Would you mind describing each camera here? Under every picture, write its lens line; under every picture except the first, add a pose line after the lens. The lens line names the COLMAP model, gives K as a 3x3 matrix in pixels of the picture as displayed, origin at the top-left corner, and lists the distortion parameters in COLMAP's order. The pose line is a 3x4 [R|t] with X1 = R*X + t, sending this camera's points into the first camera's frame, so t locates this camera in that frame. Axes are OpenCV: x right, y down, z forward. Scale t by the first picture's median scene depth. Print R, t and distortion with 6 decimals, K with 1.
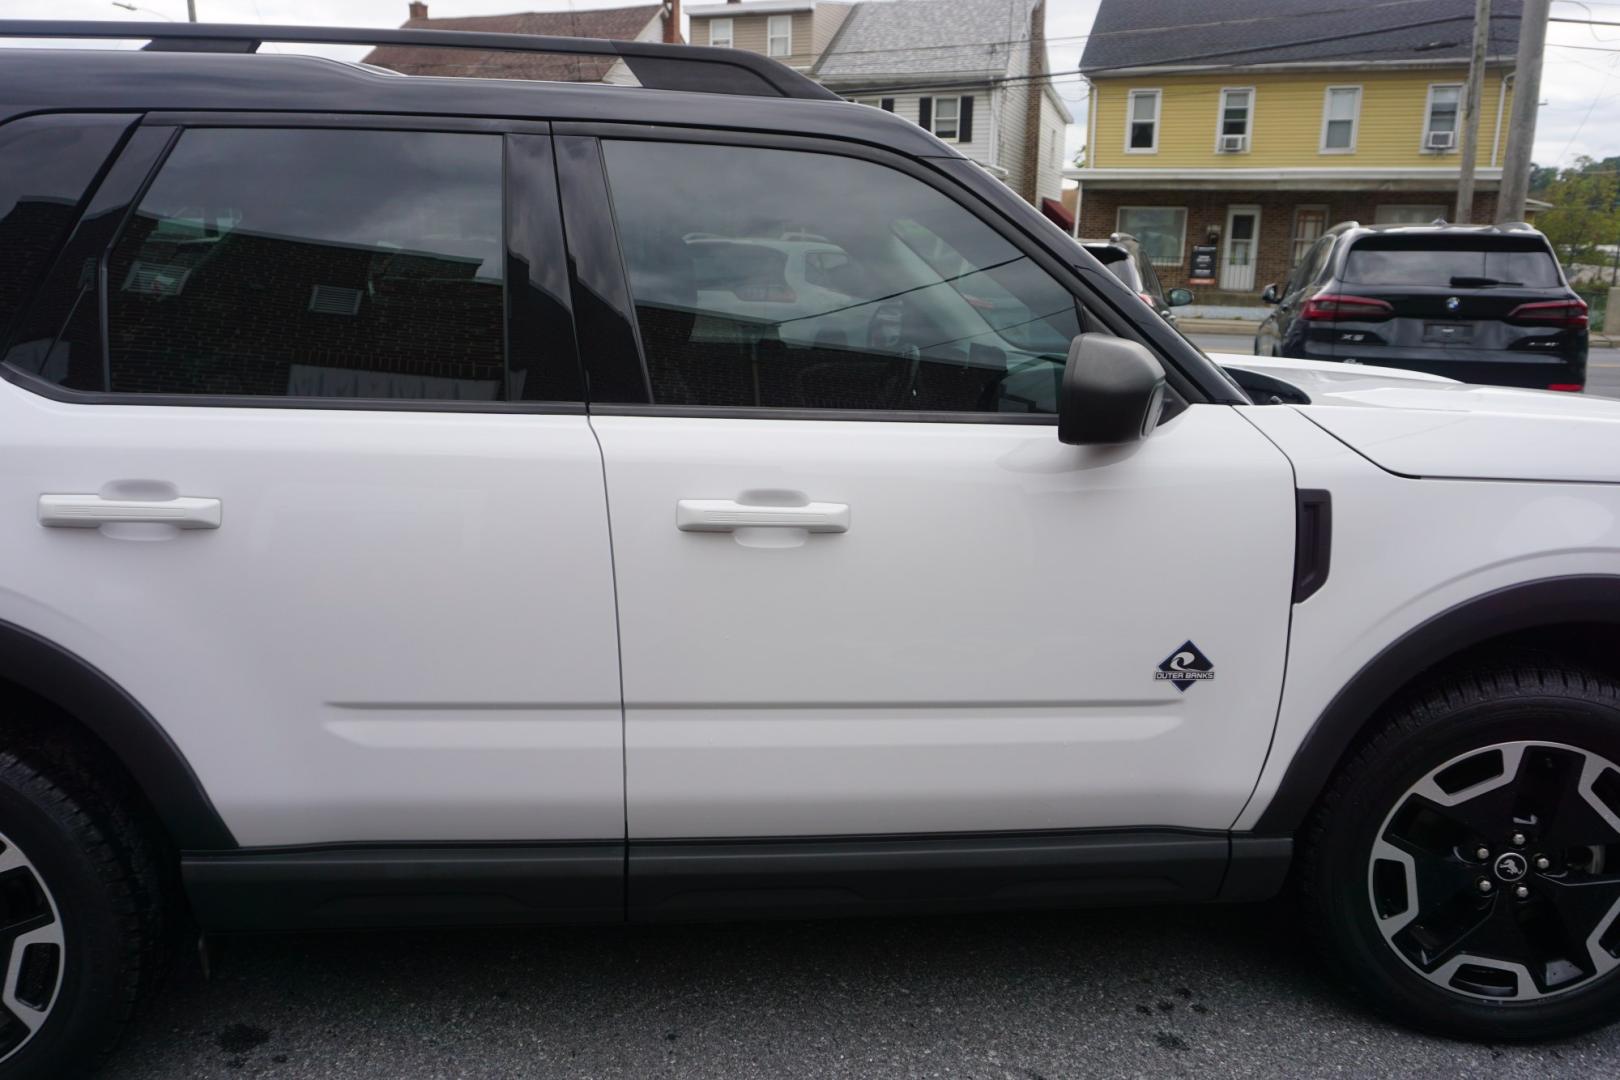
lens RADIAL K [[1195.0, 0, 802.8], [0, 1195.0, 531.9], [0, 0, 1]] dist [-0.043493, 0.041423]
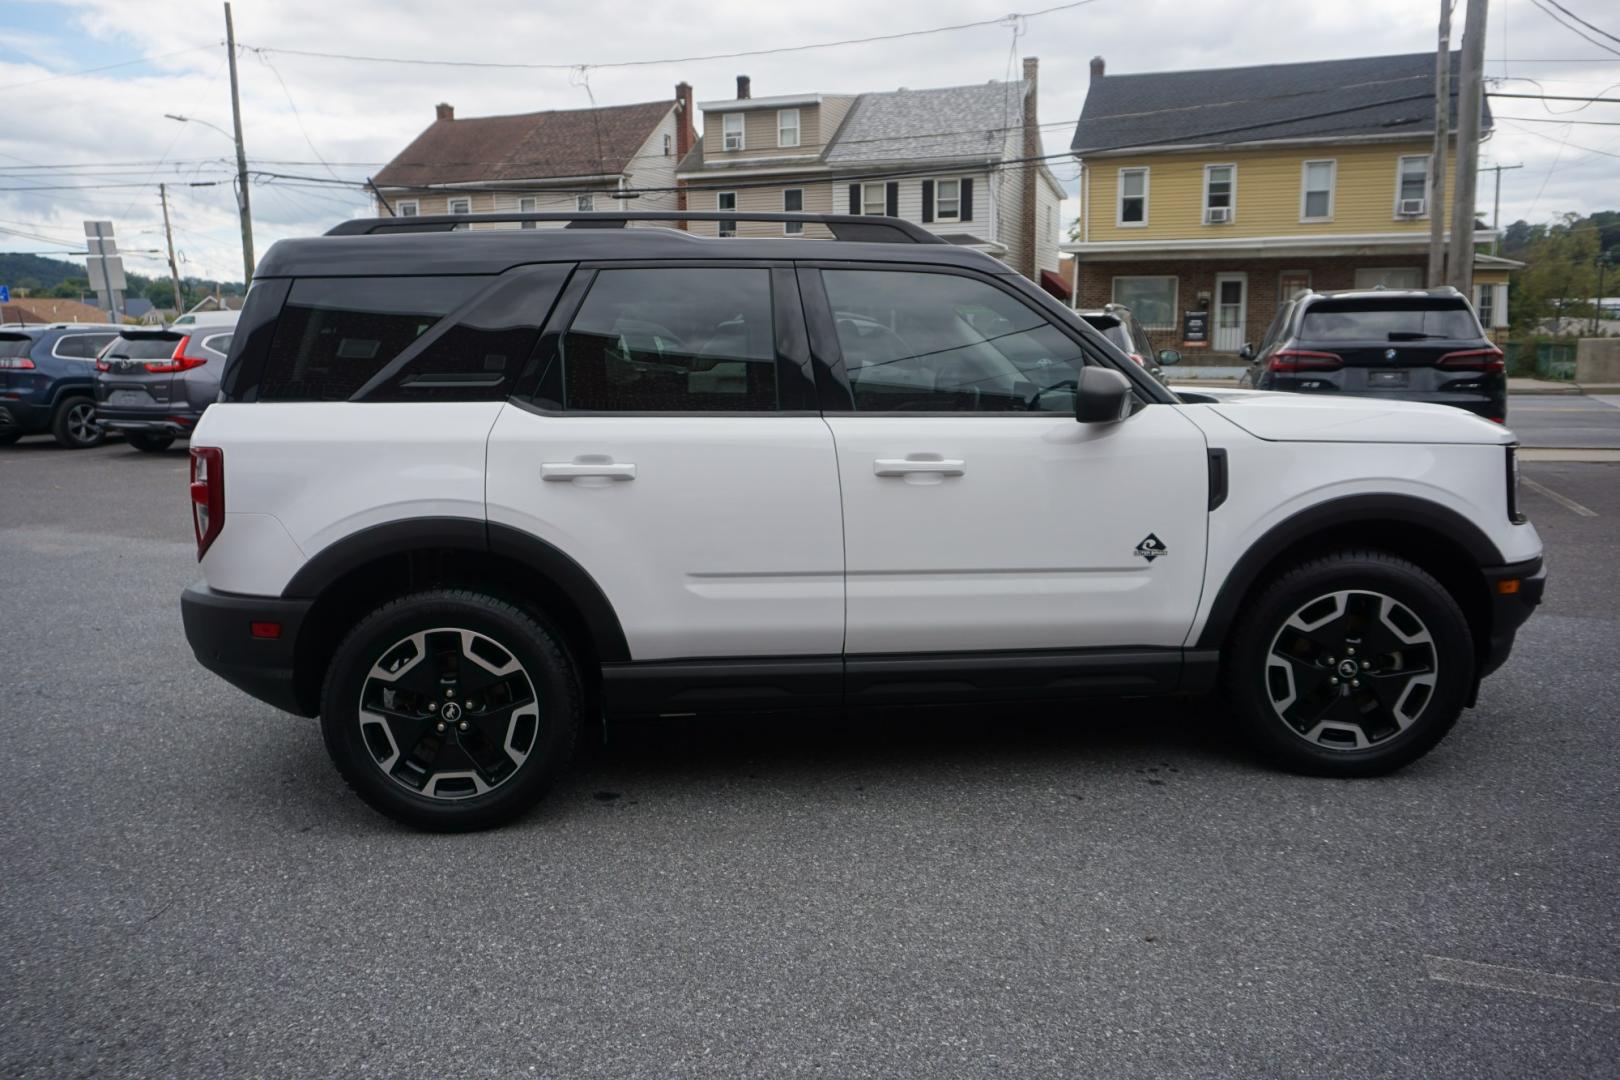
lens RADIAL K [[1195.0, 0, 802.8], [0, 1195.0, 531.9], [0, 0, 1]] dist [-0.043493, 0.041423]
pose [[0.999628, -0.026710, -0.005524, -0.014116], [0.026324, 0.997797, -0.060894, 0.013303], [0.007139, 0.060726, 0.998129, -0.058287]]
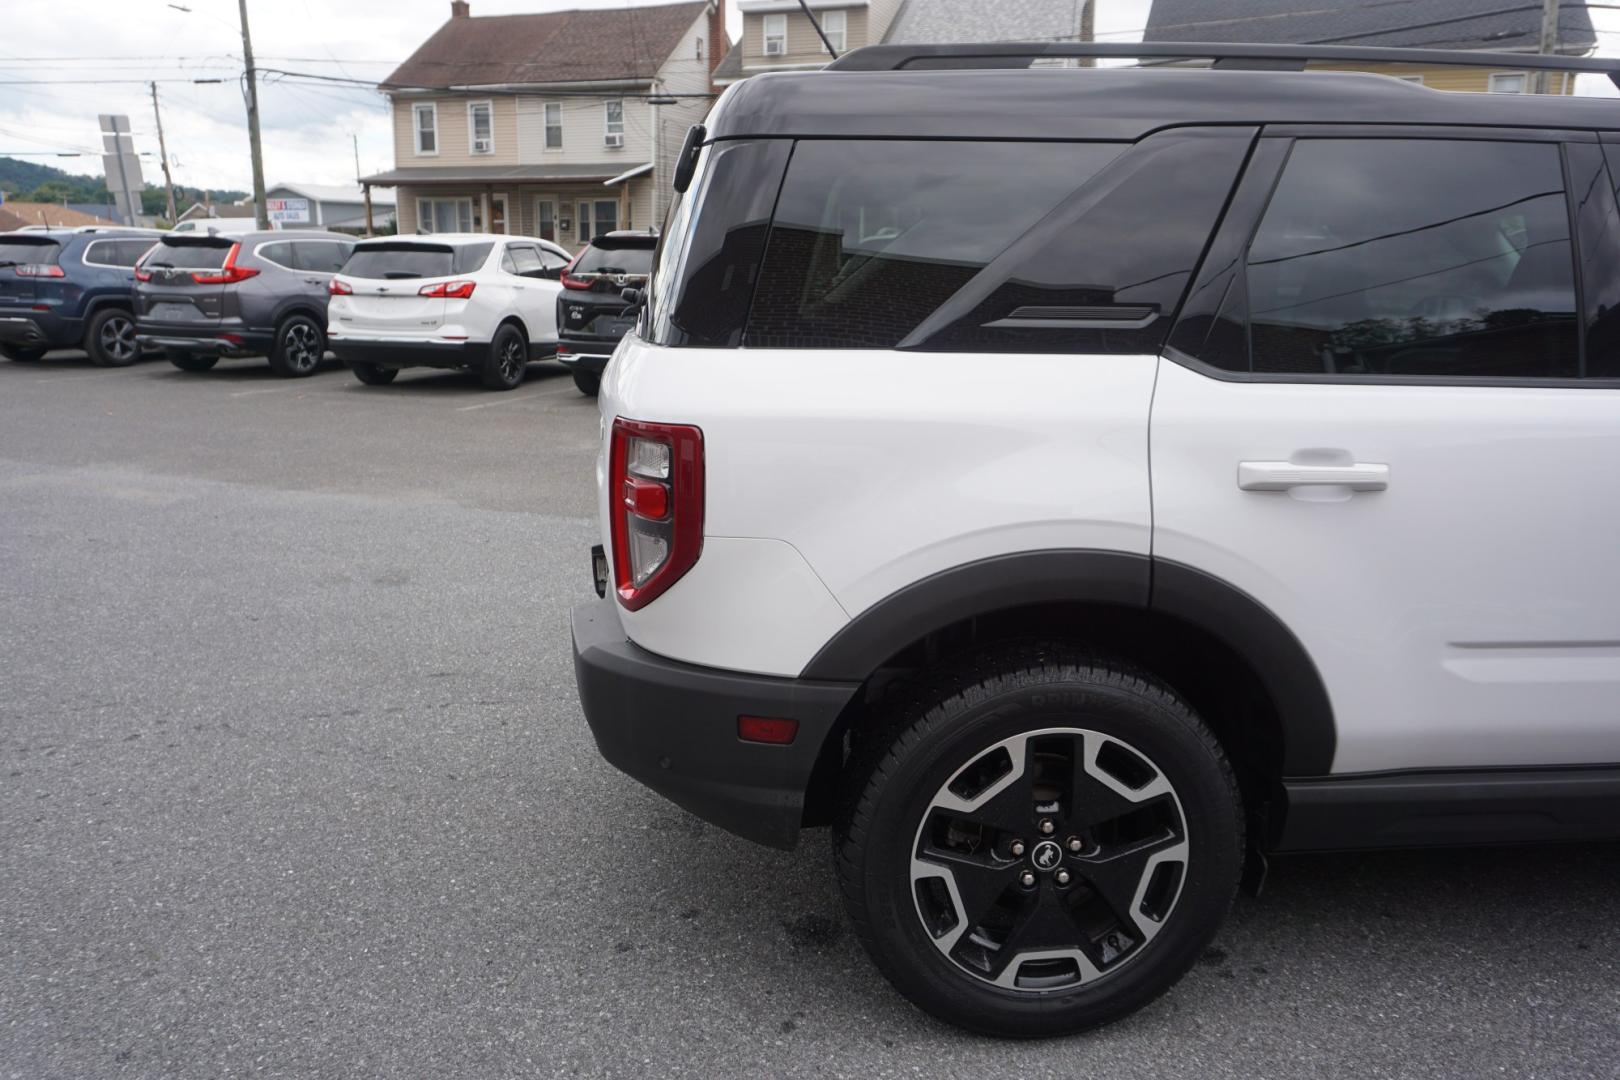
lens RADIAL K [[1195.0, 0, 802.8], [0, 1195.0, 531.9], [0, 0, 1]] dist [-0.043493, 0.041423]
pose [[0.999940, -0.010815, 0.002002, -0.069081], [0.010806, 0.999932, 0.004462, 0.001712], [-0.002050, -0.004440, 0.999988, -0.009301]]
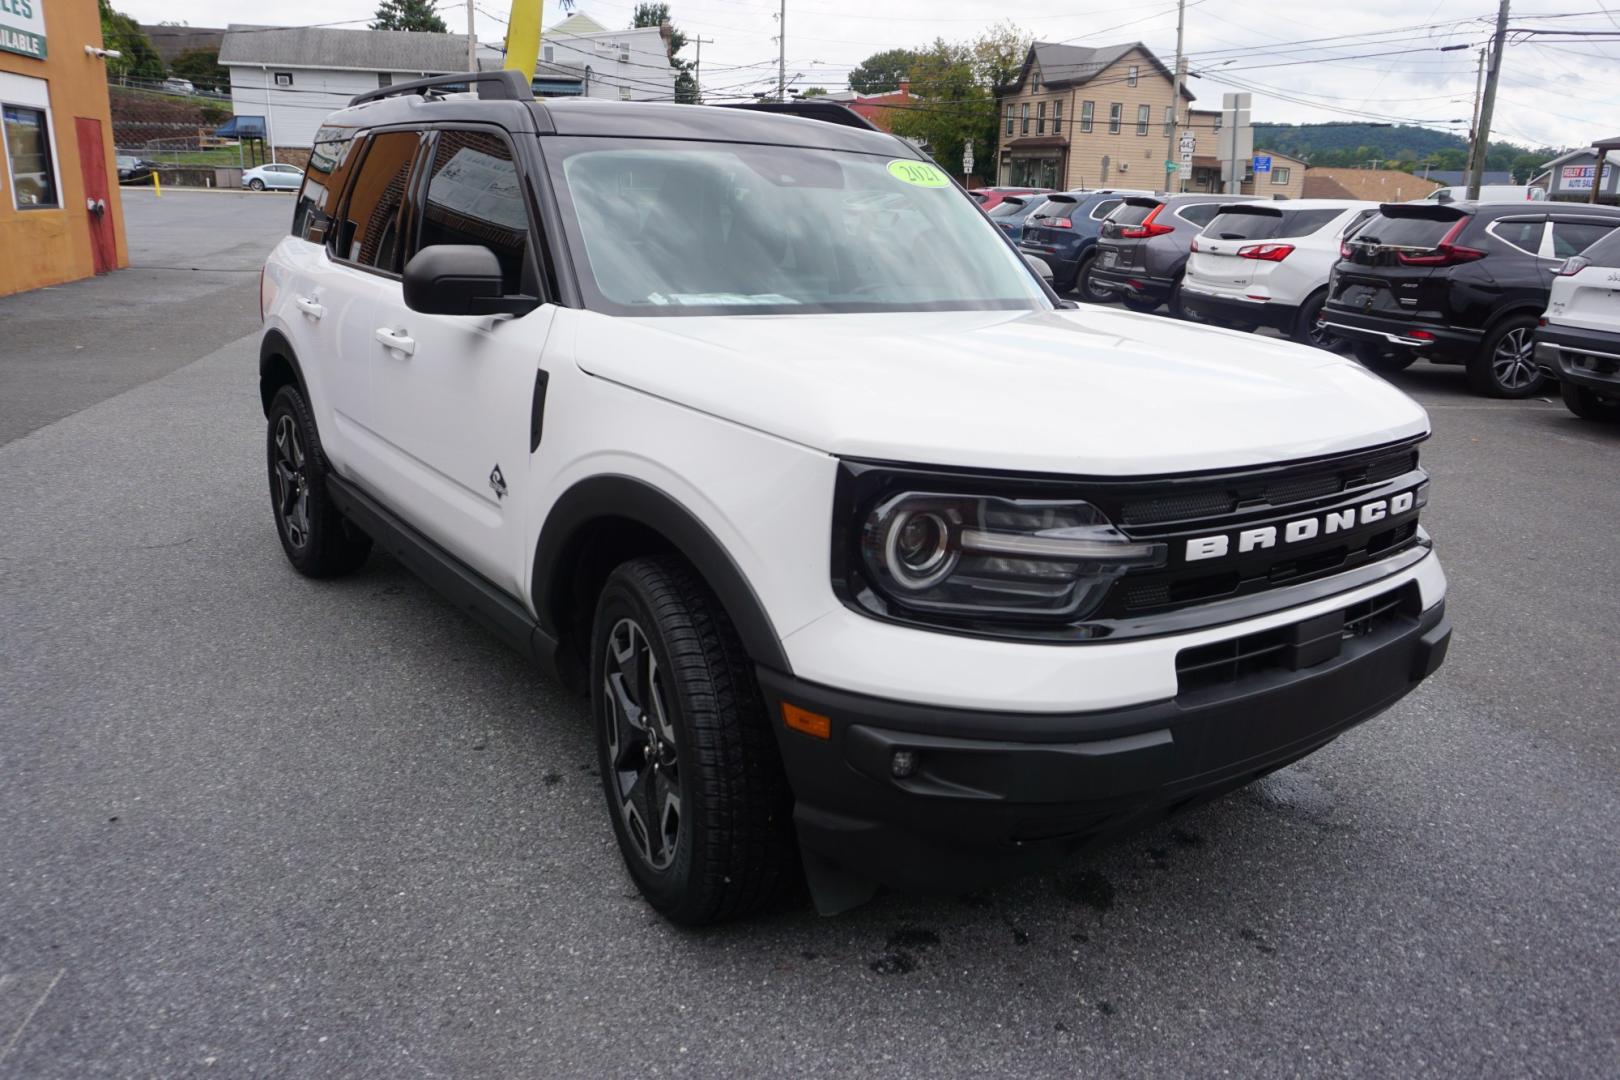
lens RADIAL K [[1195.0, 0, 802.8], [0, 1195.0, 531.9], [0, 0, 1]] dist [-0.043493, 0.041423]
pose [[0.519599, 0.231632, -0.822413, 0.123312], [-0.211437, 0.967471, 0.138903, -0.007706], [0.827835, 0.101715, 0.551673, 0.036996]]
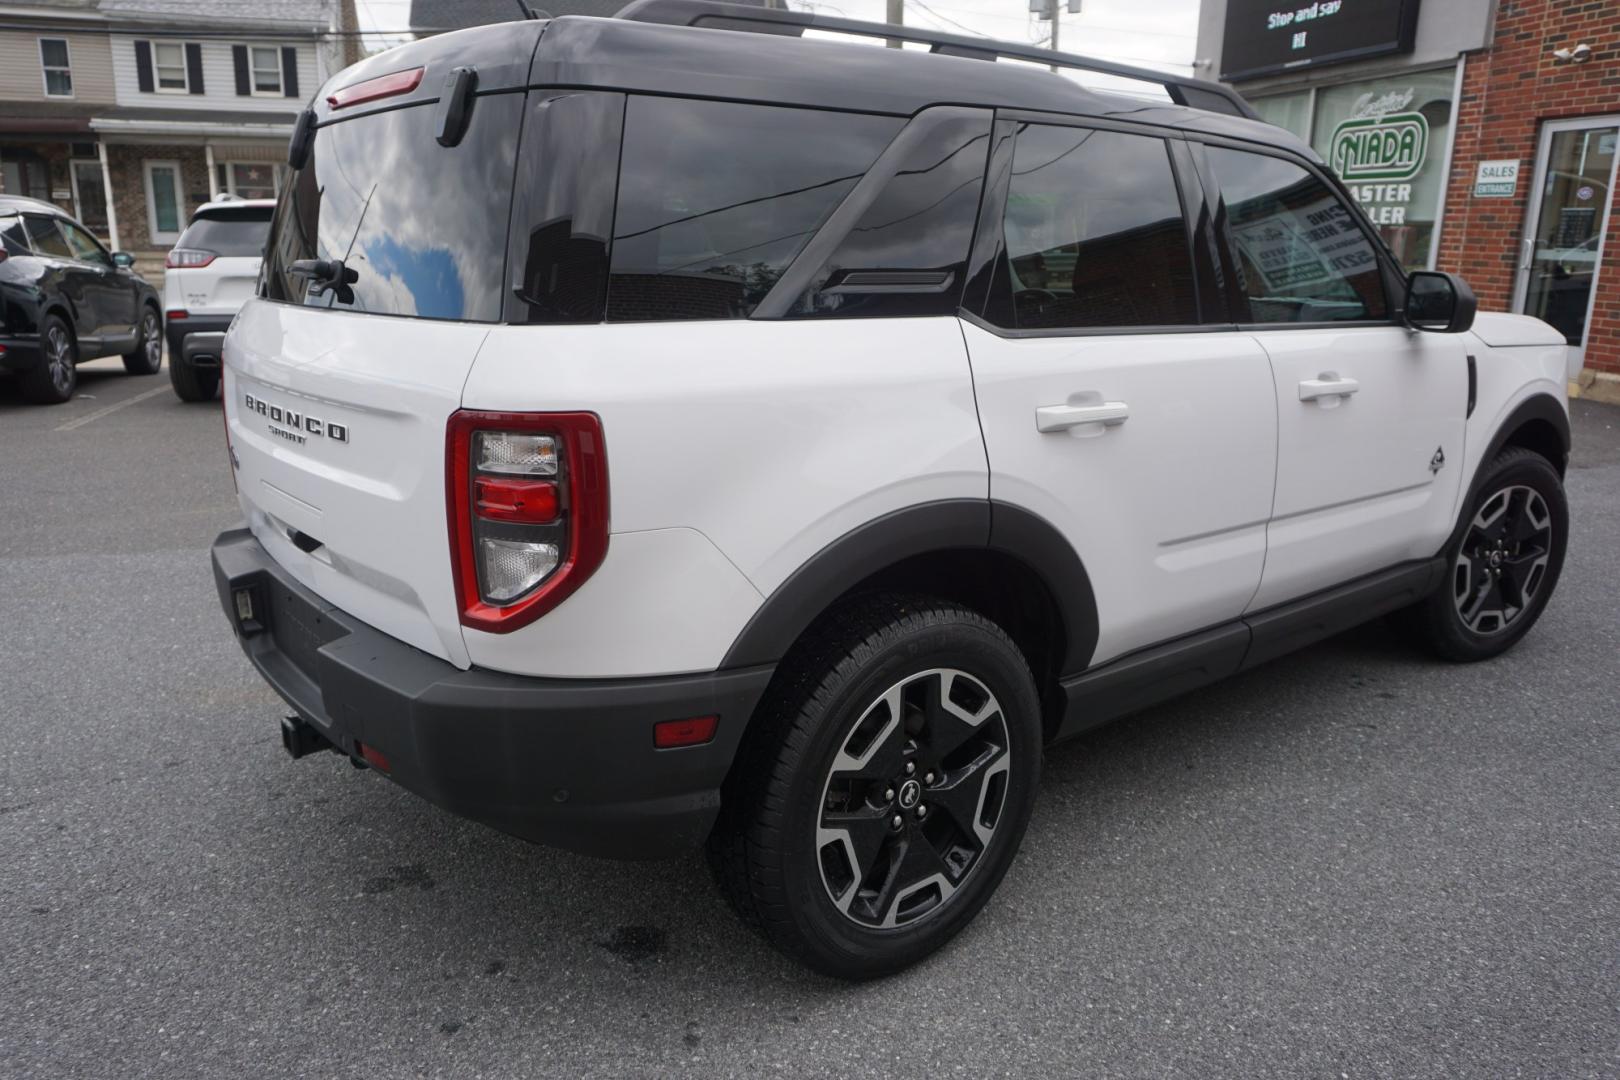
lens RADIAL K [[1195.0, 0, 802.8], [0, 1195.0, 531.9], [0, 0, 1]] dist [-0.043493, 0.041423]
pose [[0.829040, -0.138201, 0.541842, -0.102055], [0.122064, 0.990337, 0.065830, -0.000936], [-0.545704, 0.011563, 0.837899, 0.003314]]
